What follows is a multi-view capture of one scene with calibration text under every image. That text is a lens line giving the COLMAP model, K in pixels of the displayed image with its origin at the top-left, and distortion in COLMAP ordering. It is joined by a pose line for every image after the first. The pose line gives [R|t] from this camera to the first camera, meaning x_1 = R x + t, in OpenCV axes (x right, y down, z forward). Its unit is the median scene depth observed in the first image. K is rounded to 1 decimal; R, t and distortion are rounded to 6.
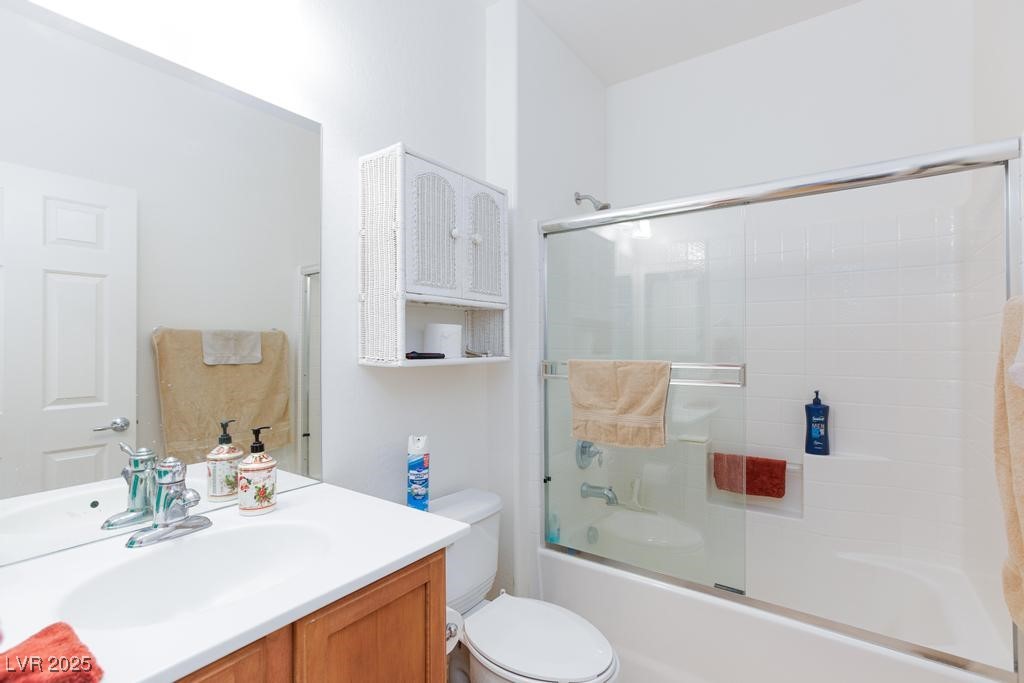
lens RADIAL K [[468.4, 0, 517.3], [0, 468.4, 342.5], [0, 0, 1]] dist [0.000543, 0.000061]
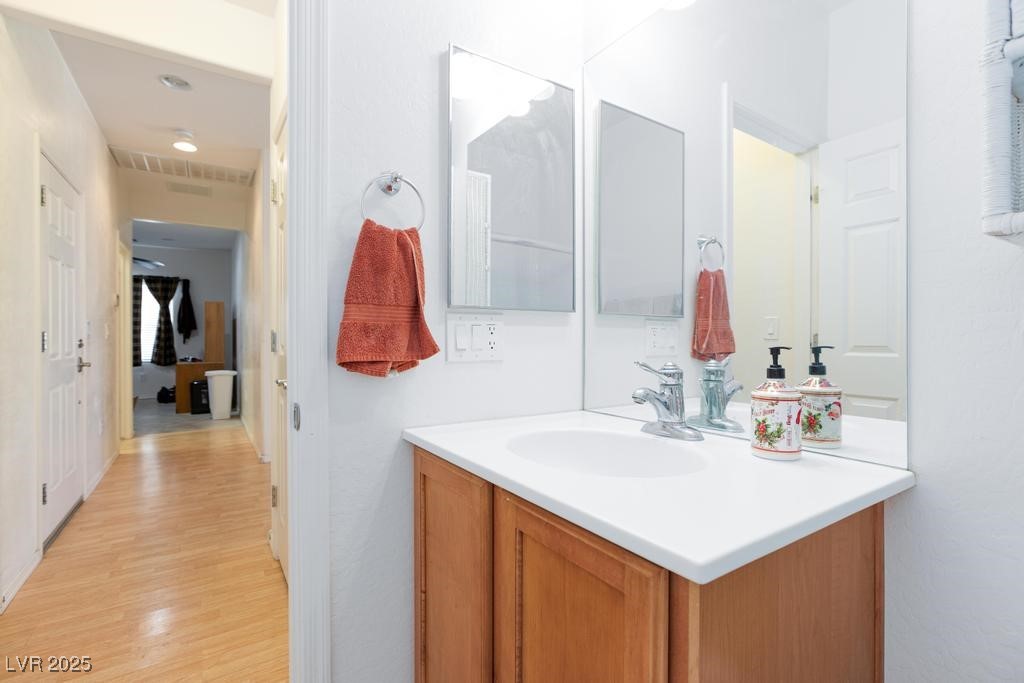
lens RADIAL K [[468.4, 0, 520.0], [0, 468.4, 341.7], [0, 0, 1]] dist [0.000543, 0.000061]
pose [[-0.352772, 0.002367, -0.935706, 0.307925], [0.011837, 0.999928, -0.001933, 0.173633], [0.935634, -0.011758, -0.352775, 0.896457]]
